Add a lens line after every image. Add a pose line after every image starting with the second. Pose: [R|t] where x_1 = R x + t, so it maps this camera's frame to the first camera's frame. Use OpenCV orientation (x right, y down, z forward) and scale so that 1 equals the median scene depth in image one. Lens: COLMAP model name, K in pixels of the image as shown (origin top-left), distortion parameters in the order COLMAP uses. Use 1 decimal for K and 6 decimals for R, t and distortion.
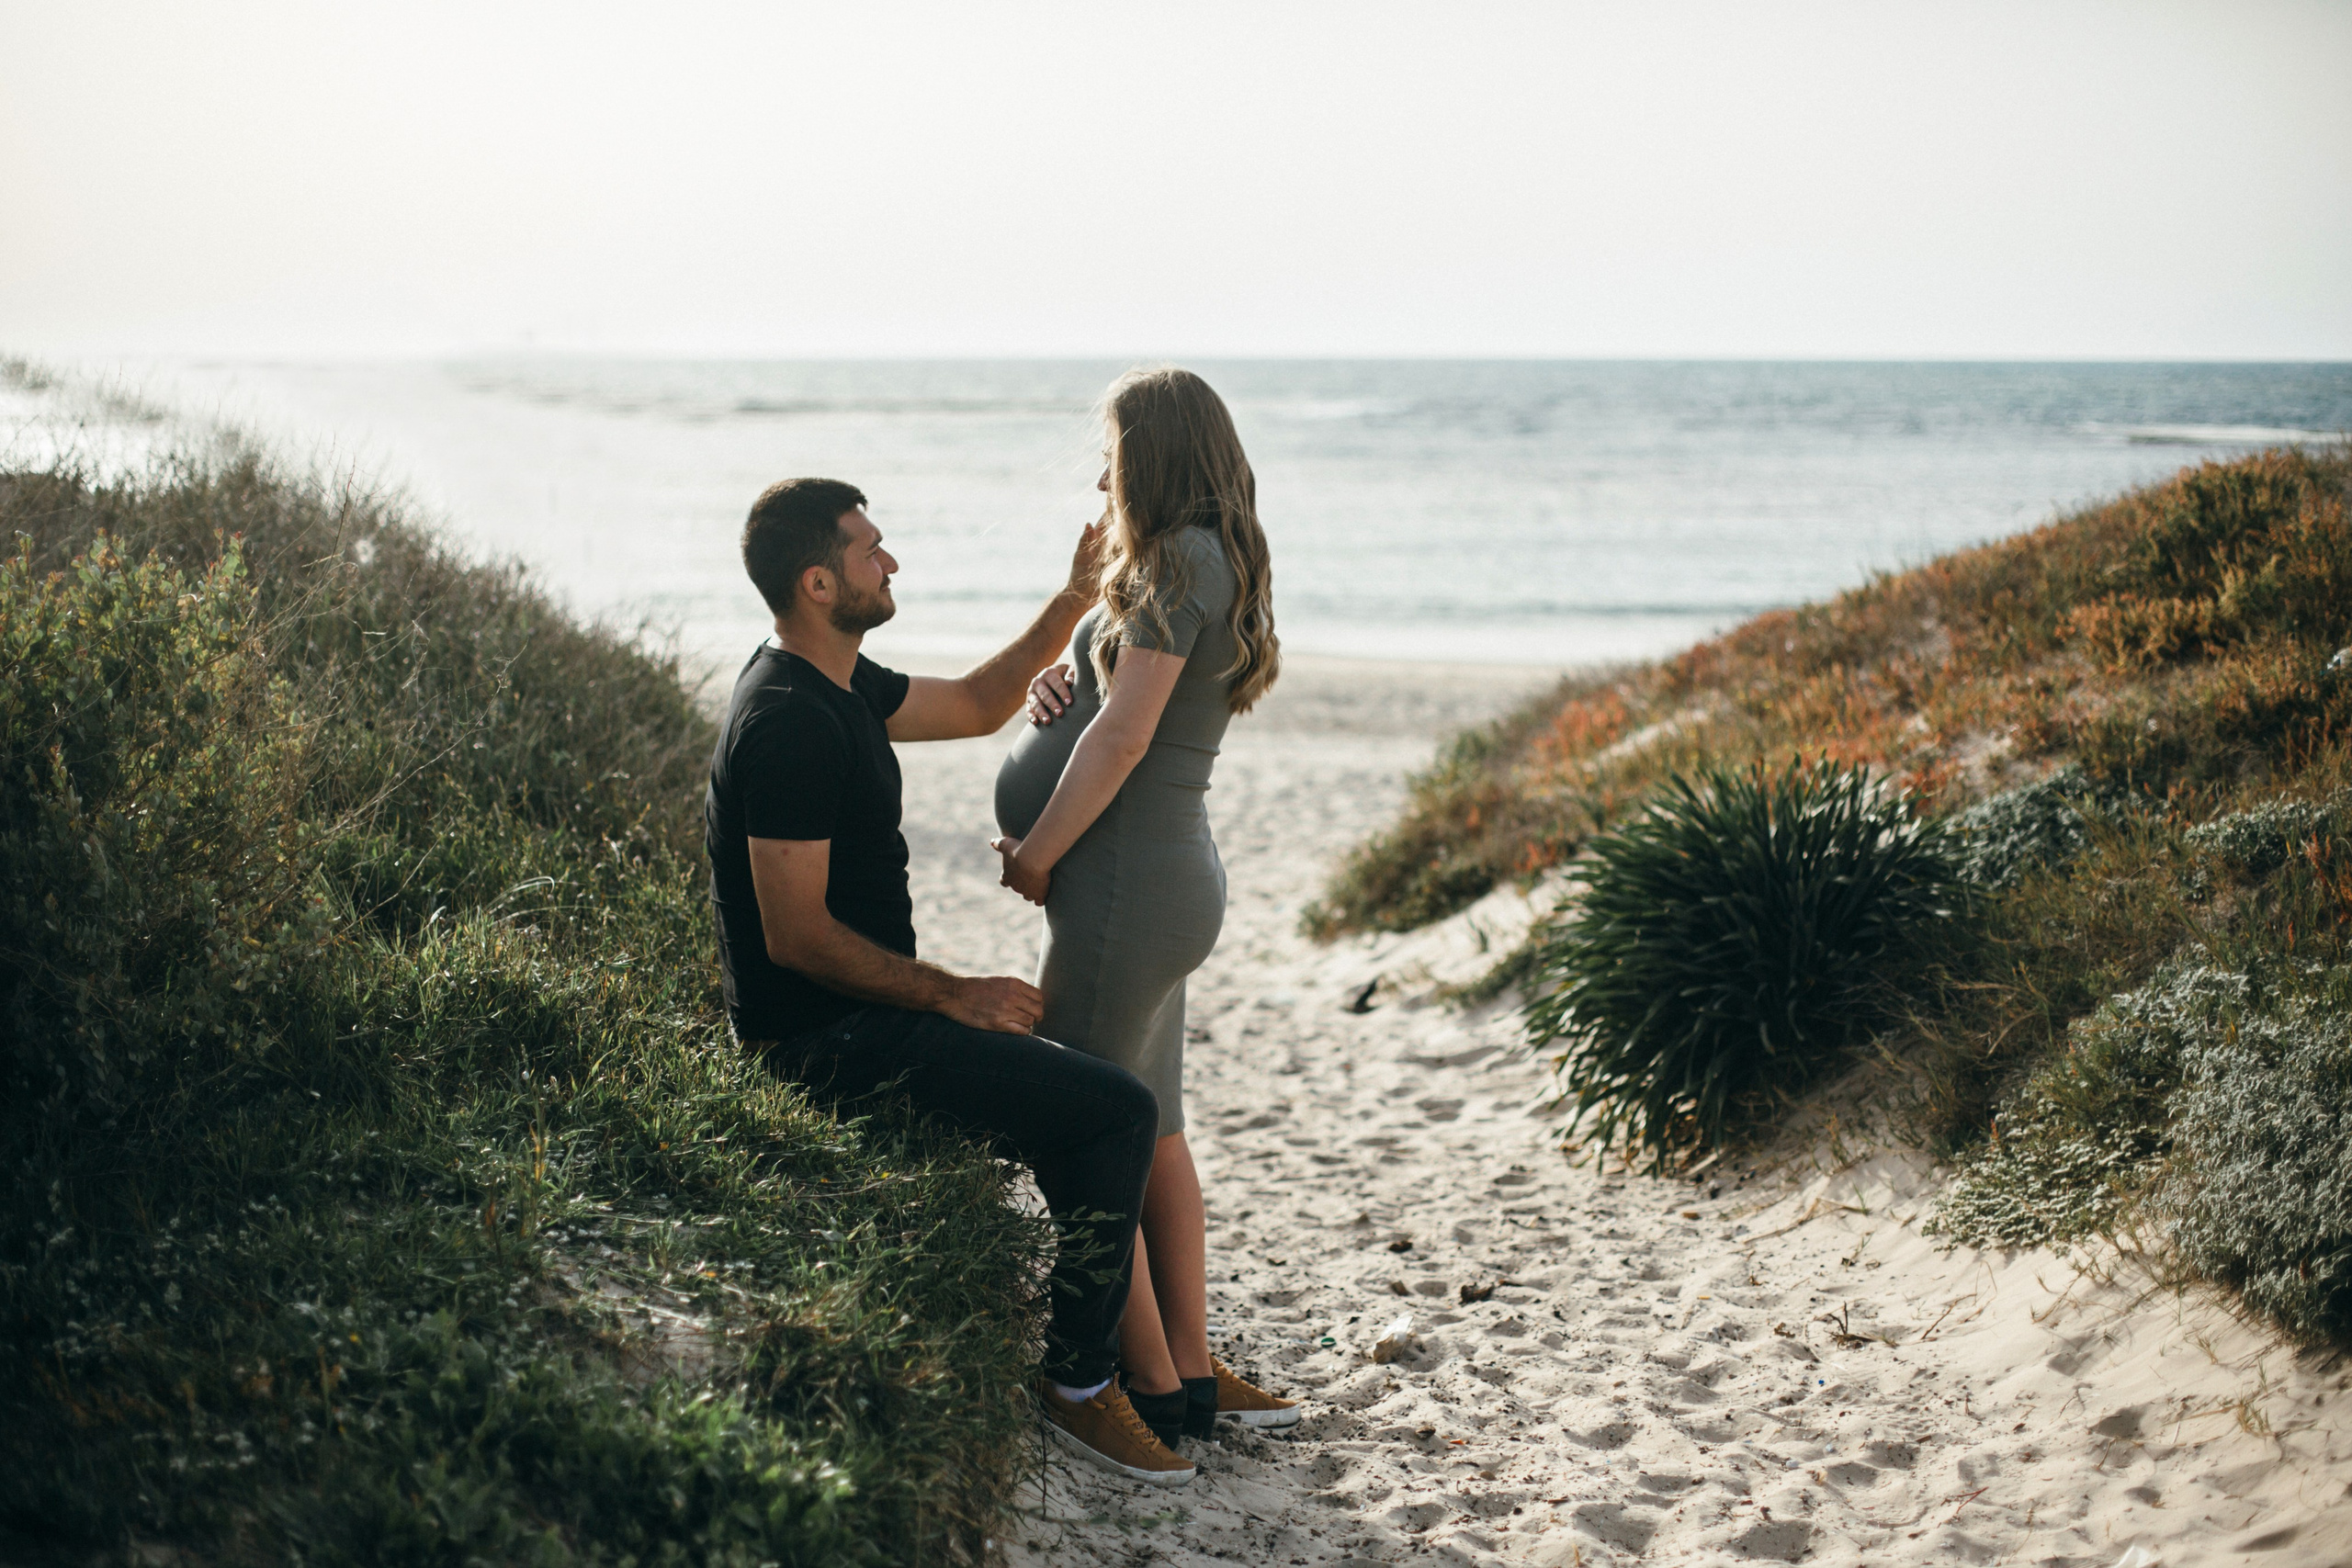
lens RADIAL K [[3095.5, 0, 1176.0], [0, 3095.5, 784.0], [0, 0, 1]] dist [-0.008210, -0.015036]
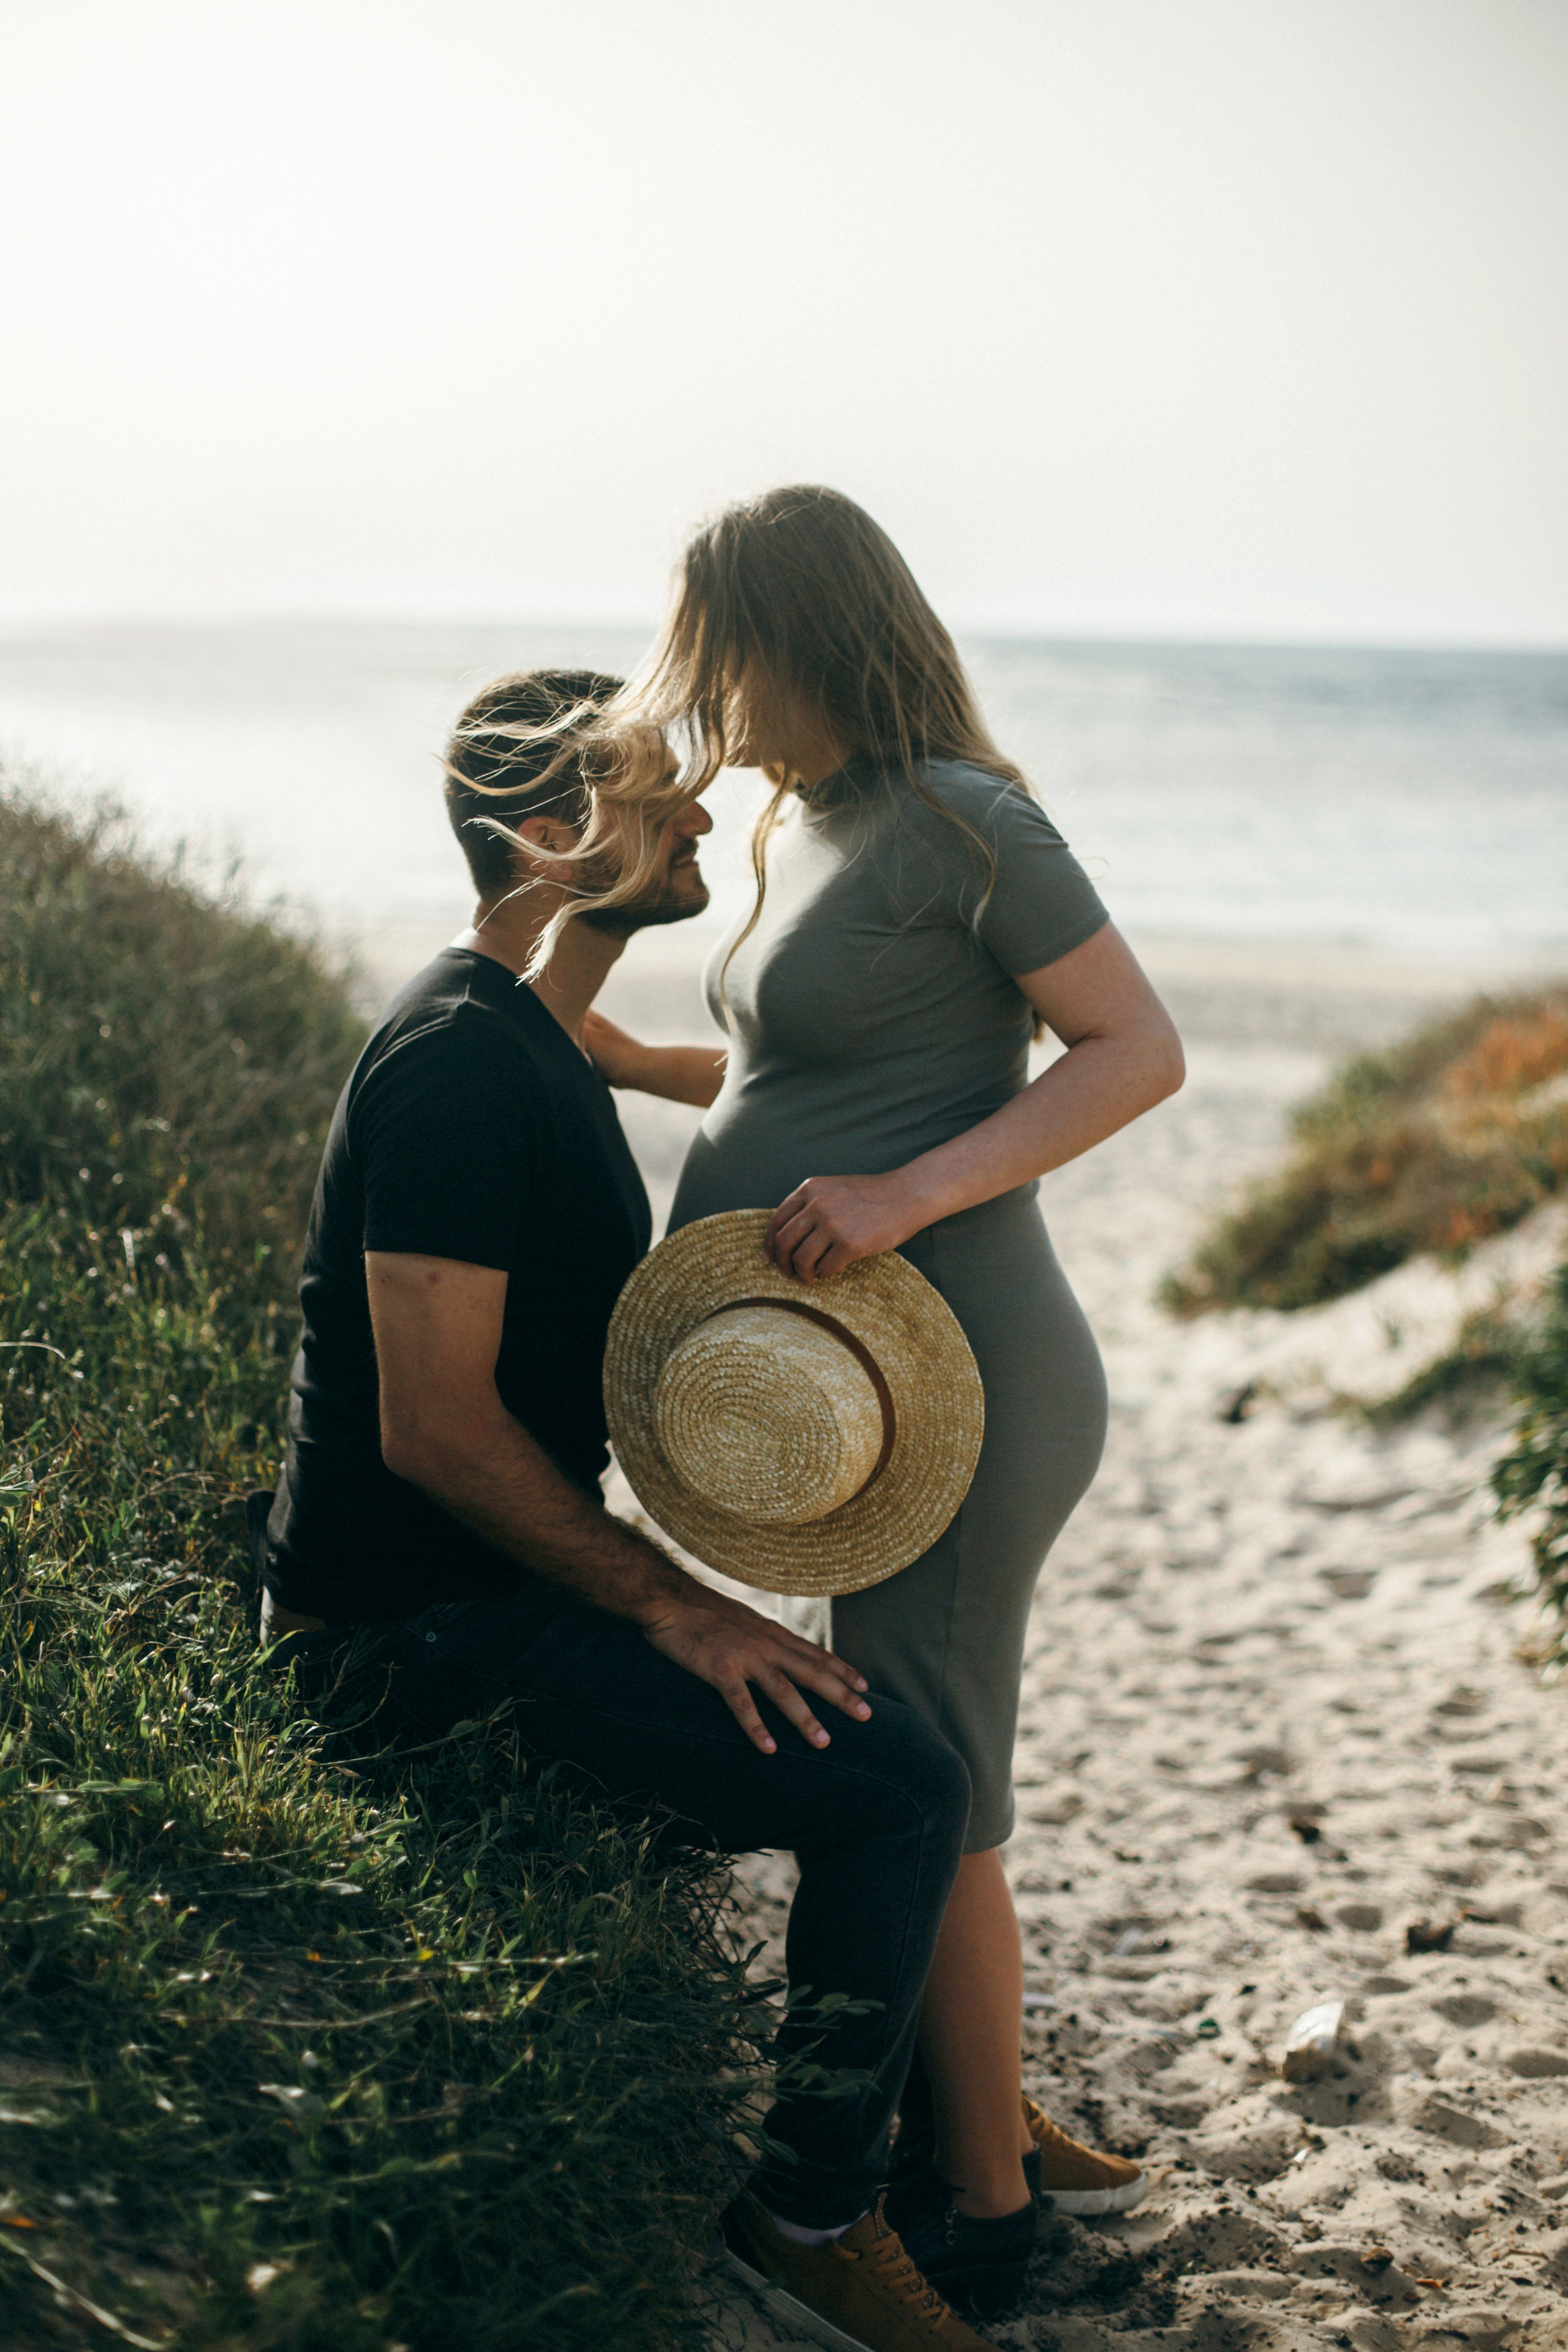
lens RADIAL K [[3458.9, 0, 784.0], [0, 3458.9, 1176.0], [0, 0, 1]] dist [-0.032903, -0.127973]
pose [[0.997426, 0.033944, -0.063162, -0.000172], [-0.032332, 0.999129, 0.026376, -0.012625], [0.064002, -0.024266, 0.997655, 0.225919]]
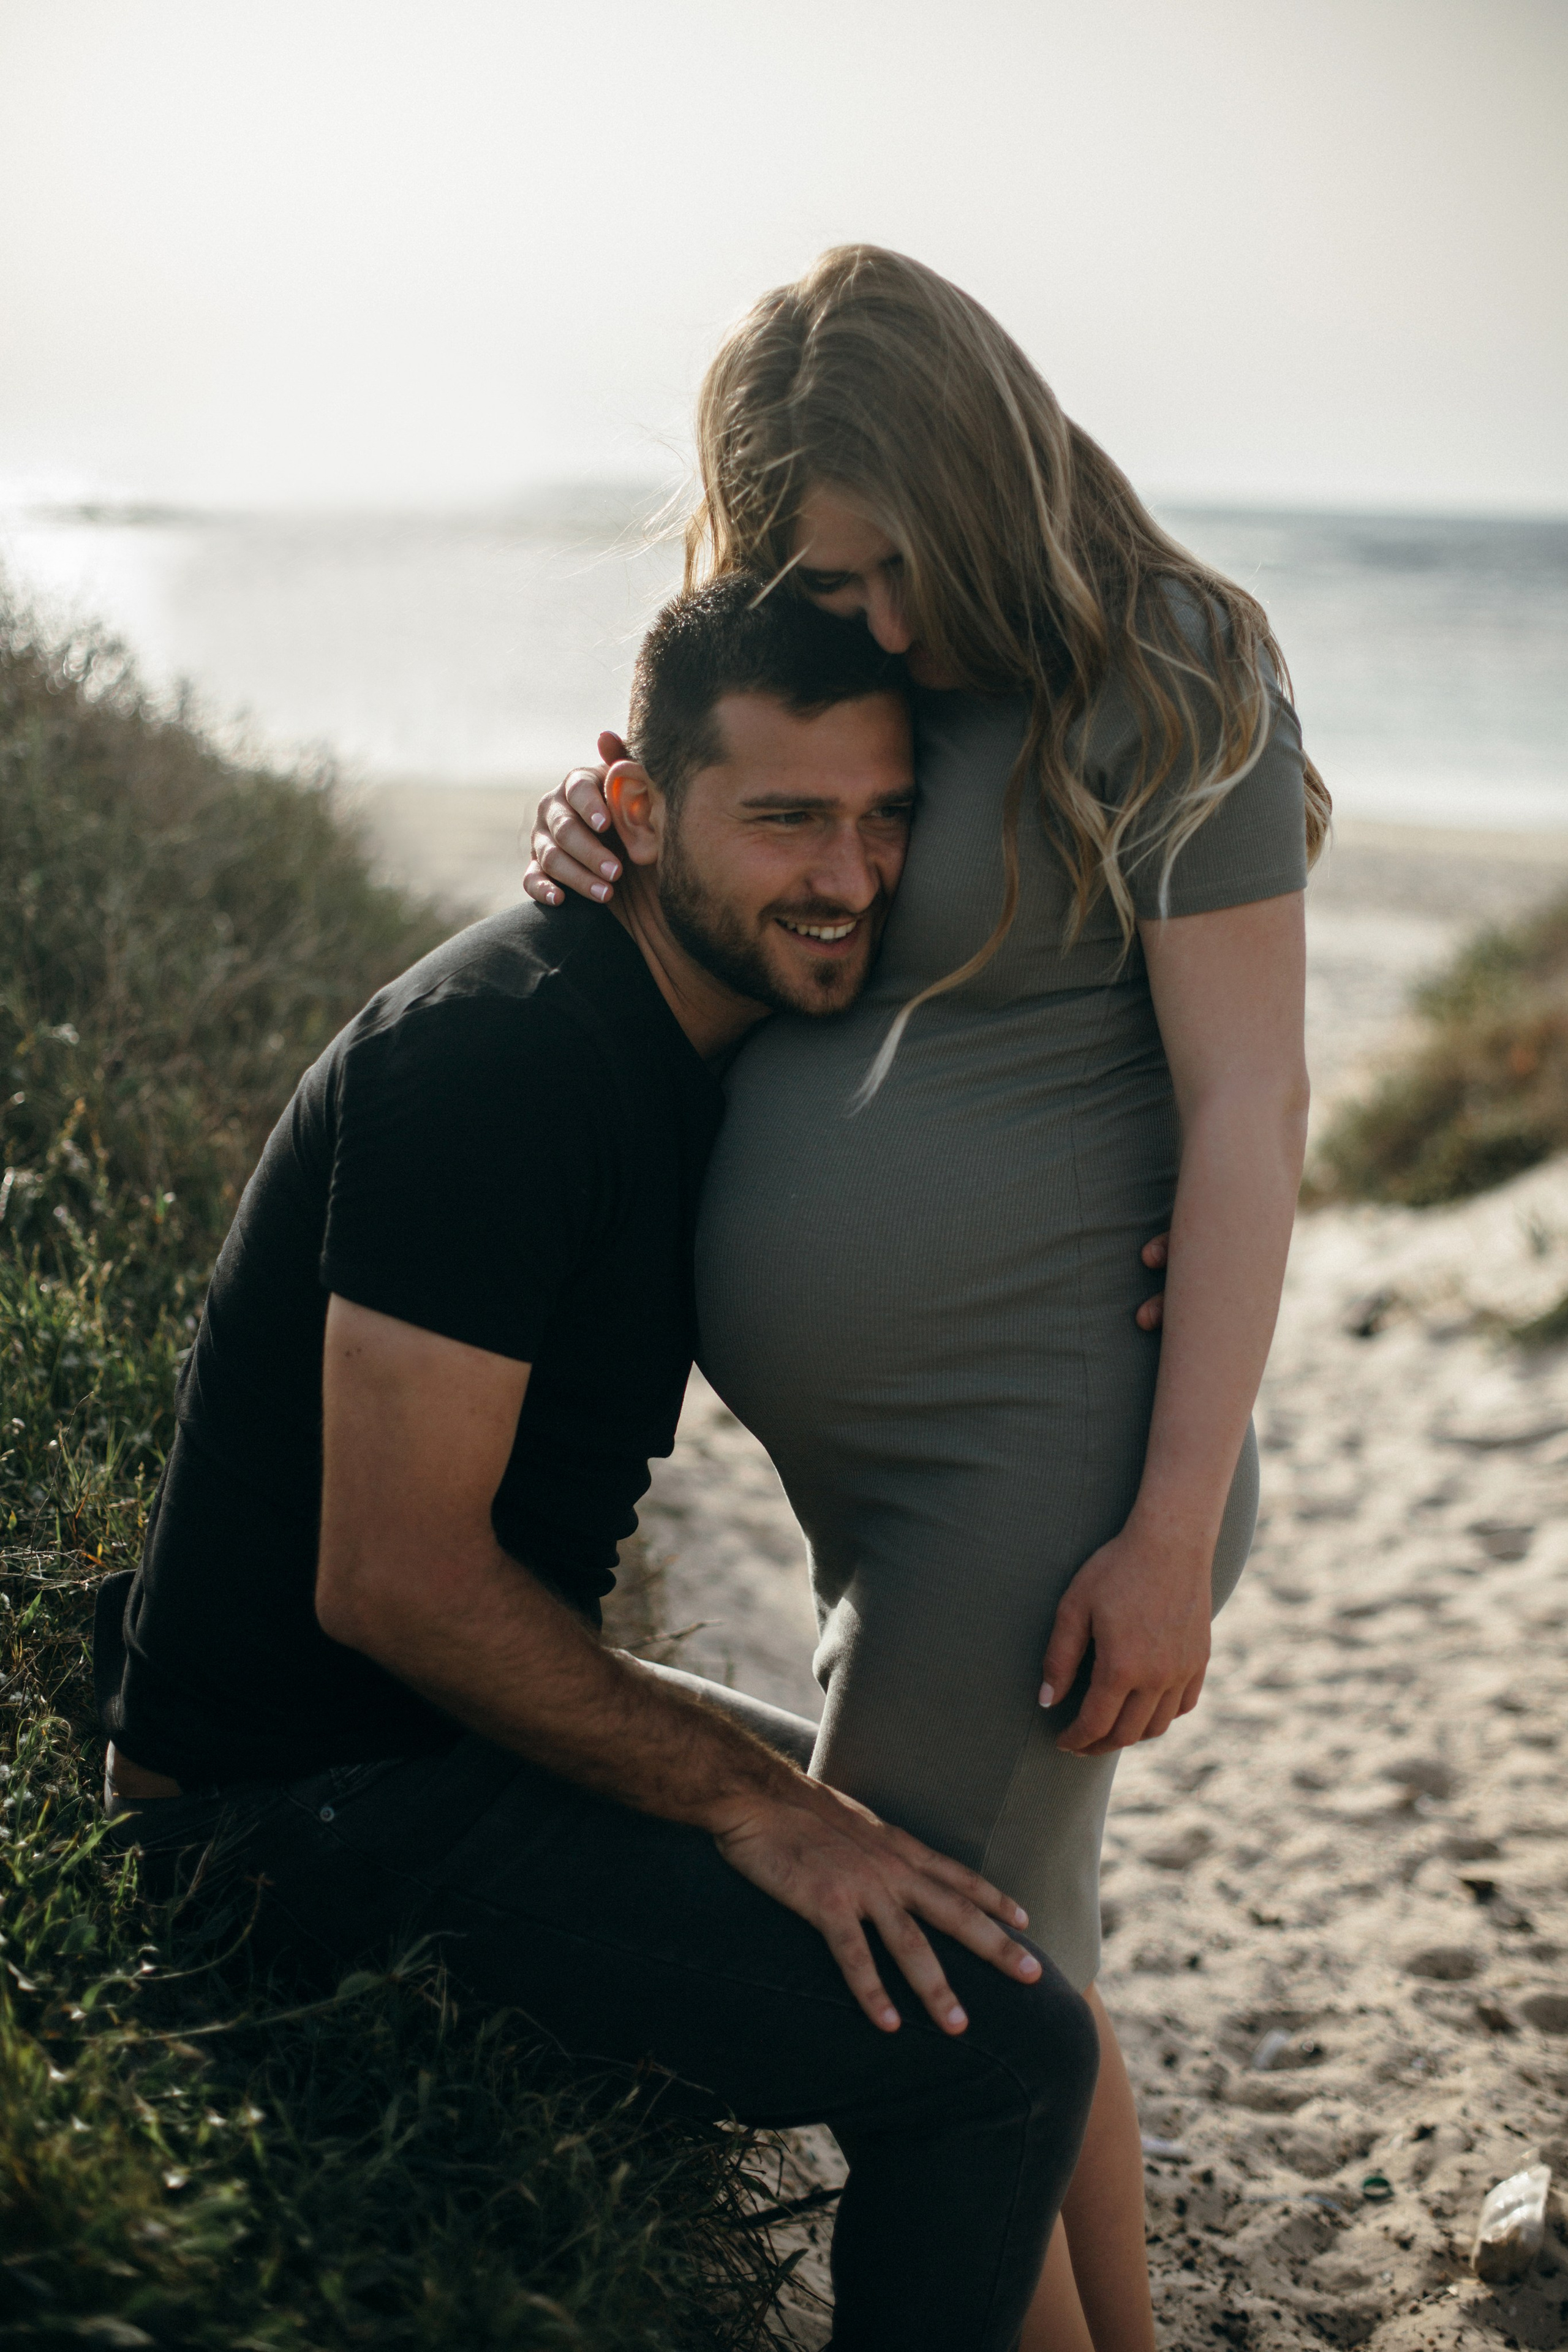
lens RADIAL K [[3458.9, 0, 784.0], [0, 3458.9, 1176.0], [0, 0, 1]] dist [-0.032903, -0.127973]
pose [[0.994539, 0.053992, -0.089317, -0.006088], [-0.047898, 0.996465, 0.069016, -0.019865], [0.092727, -0.064361, 0.993609, 0.352490]]
